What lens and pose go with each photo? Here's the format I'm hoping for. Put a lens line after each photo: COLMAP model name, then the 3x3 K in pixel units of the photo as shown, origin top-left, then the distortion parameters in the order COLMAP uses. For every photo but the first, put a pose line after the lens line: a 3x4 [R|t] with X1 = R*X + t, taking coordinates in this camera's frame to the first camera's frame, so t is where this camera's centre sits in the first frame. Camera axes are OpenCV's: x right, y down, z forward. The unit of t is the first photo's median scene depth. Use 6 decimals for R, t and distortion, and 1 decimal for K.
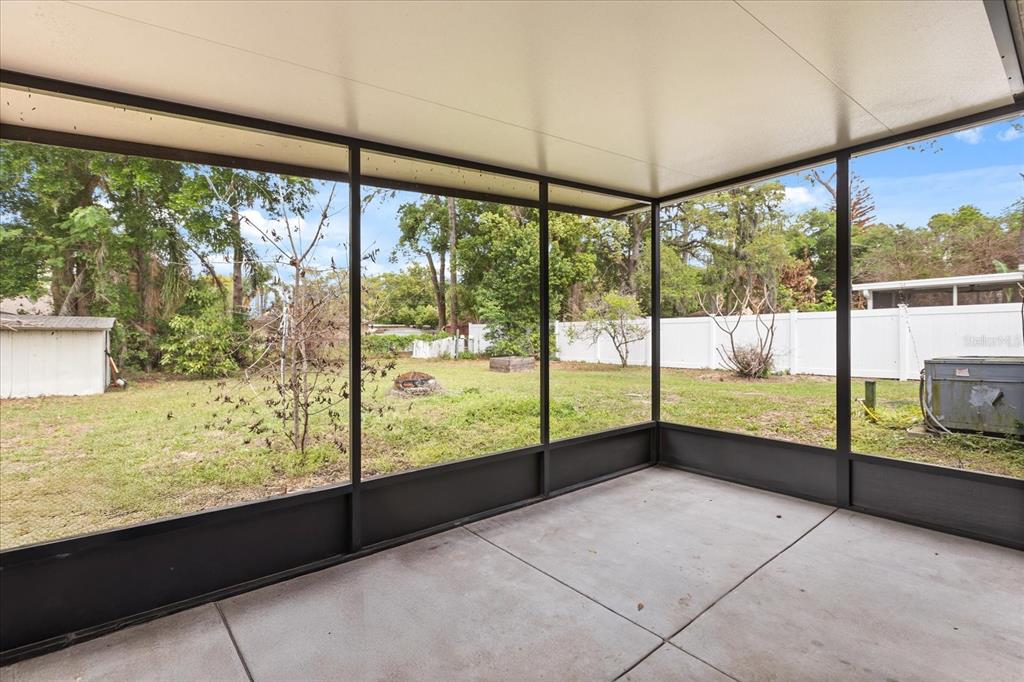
lens RADIAL K [[452.6, 0, 516.5], [0, 452.6, 336.3], [0, 0, 1]] dist [0.003186, 0.000182]
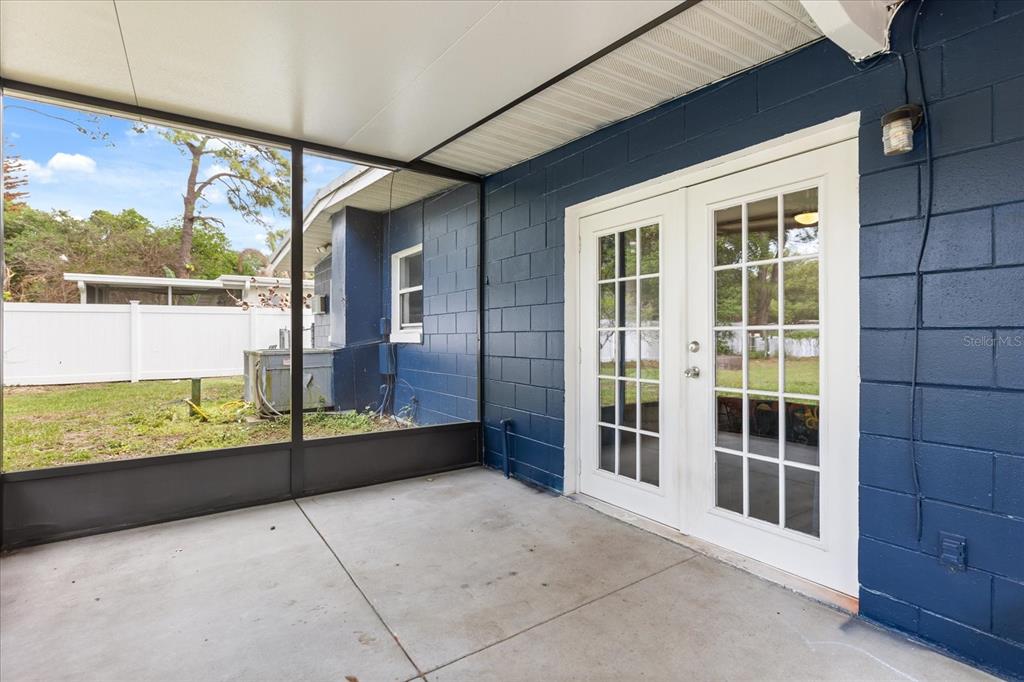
lens RADIAL K [[494.7, 0, 512.0], [0, 494.7, 341.0], [0, 0, 1]] dist [-0.002984, -0.000472]
pose [[0.101162, -0.006514, 0.994849, -0.223043], [0.001189, 0.999979, 0.006427, 0.017477], [-0.994869, 0.000533, 0.101168, 0.293249]]
